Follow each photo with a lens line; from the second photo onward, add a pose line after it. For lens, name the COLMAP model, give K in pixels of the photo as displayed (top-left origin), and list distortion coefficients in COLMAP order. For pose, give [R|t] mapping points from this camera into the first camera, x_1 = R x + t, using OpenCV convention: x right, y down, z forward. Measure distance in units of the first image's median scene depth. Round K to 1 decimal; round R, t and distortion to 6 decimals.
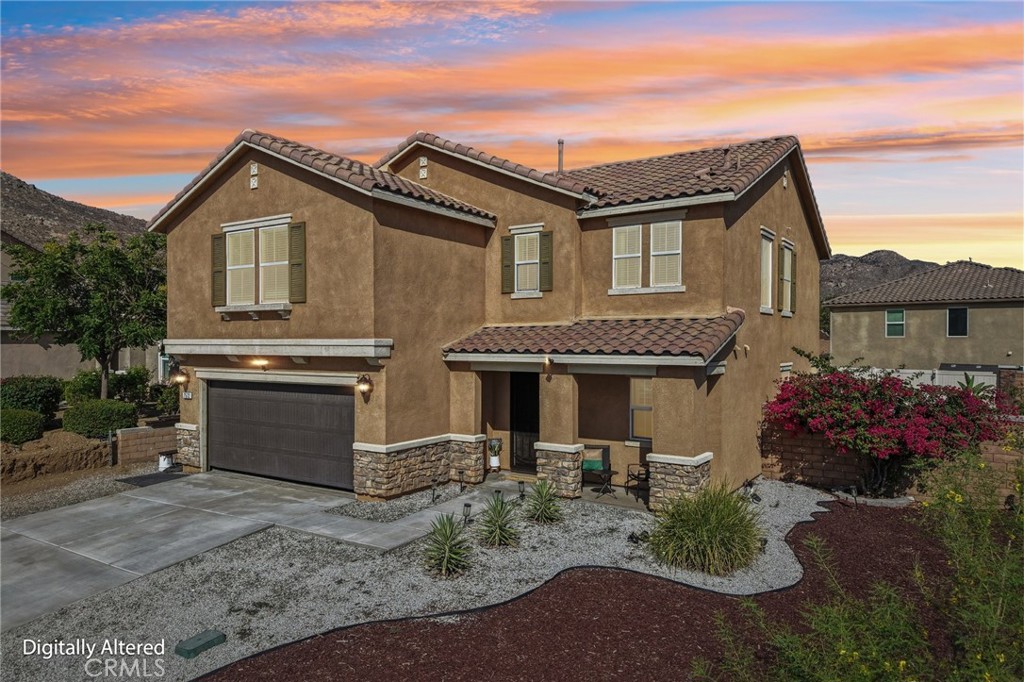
lens RADIAL K [[681.1, 0, 508.0], [0, 681.1, 341.1], [0, 0, 1]] dist [0.017256, -0.012234]
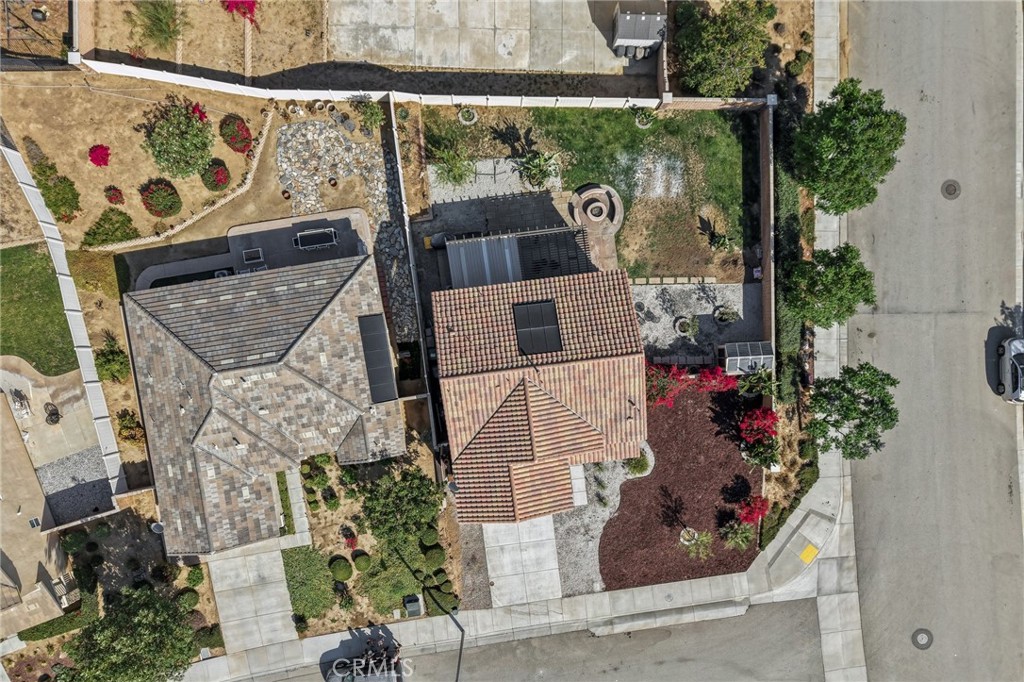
lens RADIAL K [[681.1, 0, 508.6], [0, 681.1, 341.9], [0, 0, 1]] dist [0.017256, -0.012234]
pose [[0.758363, -0.651832, 0.000373, 0.118072], [-0.018112, -0.020500, 0.999626, -3.568988], [-0.651581, -0.758086, -0.027353, 1.884528]]
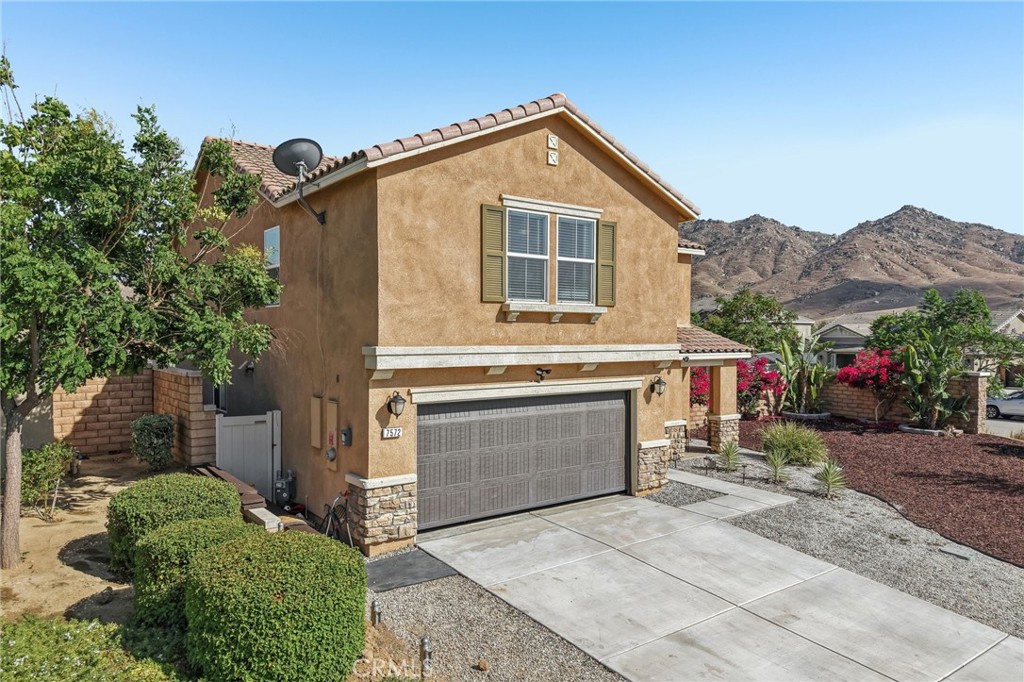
lens RADIAL K [[681.1, 0, 509.0], [0, 681.1, 341.7], [0, 0, 1]] dist [0.017256, -0.012234]
pose [[0.343274, -0.011442, 0.939166, -1.319277], [-0.004177, 0.999897, 0.013708, -0.020831], [-0.939226, -0.008629, 0.343191, 0.855714]]
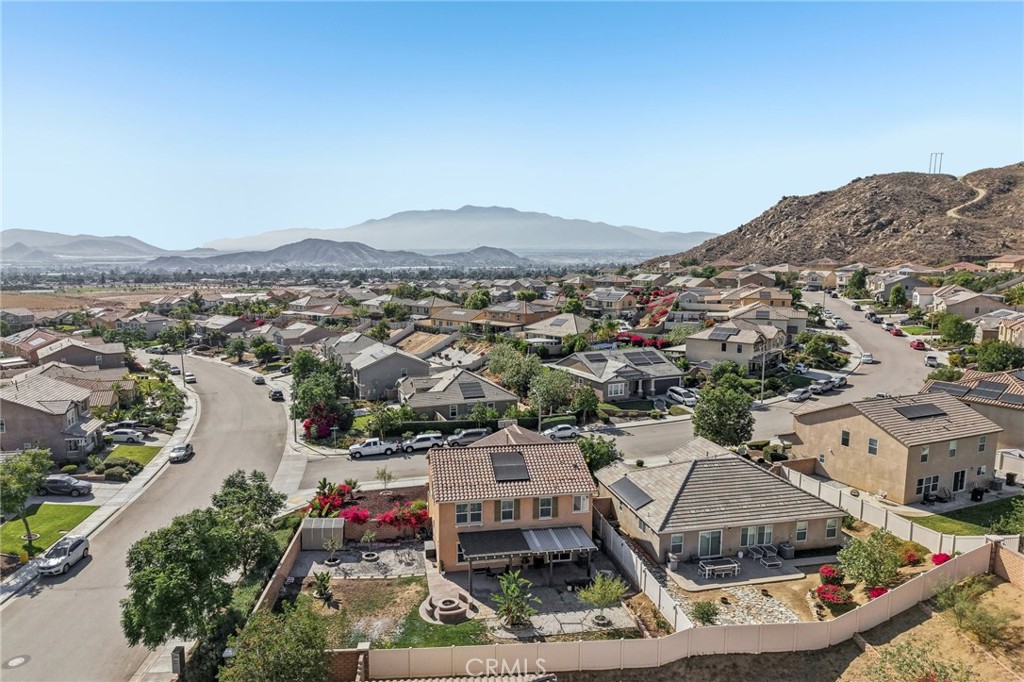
lens RADIAL K [[681.1, 0, 517.4], [0, 681.1, 334.9], [0, 0, 1]] dist [0.017256, -0.012234]
pose [[-0.705967, 0.080954, -0.703603, 3.126122], [-0.005451, 0.992796, 0.119697, -1.626492], [0.708224, 0.088337, -0.700439, 4.670598]]
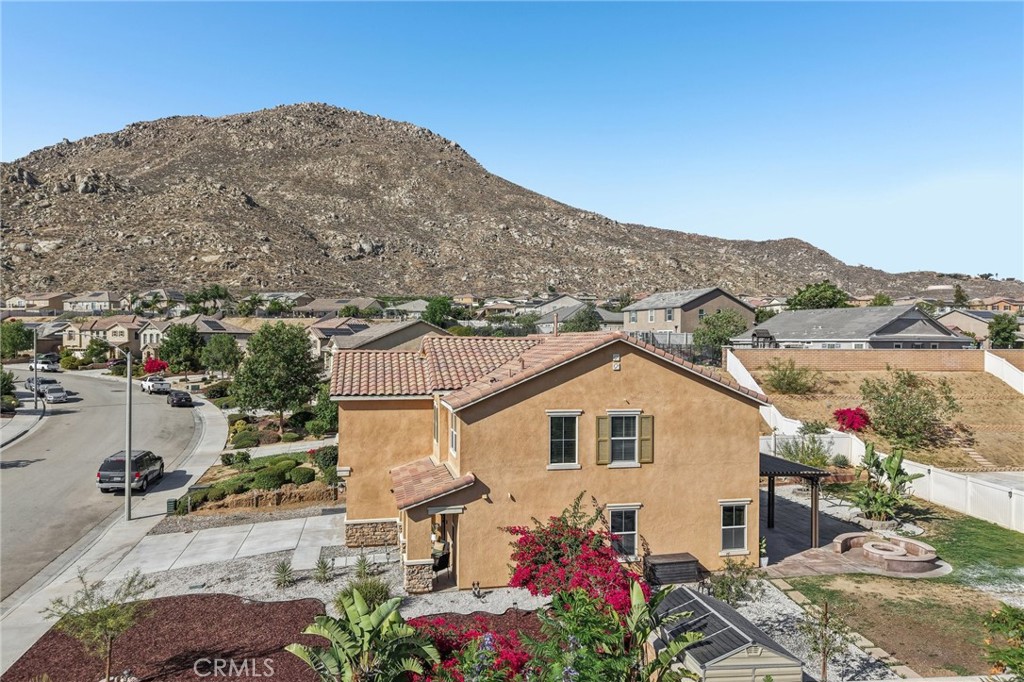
lens RADIAL K [[681.1, 0, 511.0], [0, 681.1, 340.8], [0, 0, 1]] dist [0.017256, -0.012234]
pose [[0.710494, -0.003740, -0.703694, 1.565438], [0.001600, 0.999992, -0.003699, -0.362141], [0.703702, 0.001503, 0.710494, -0.083075]]
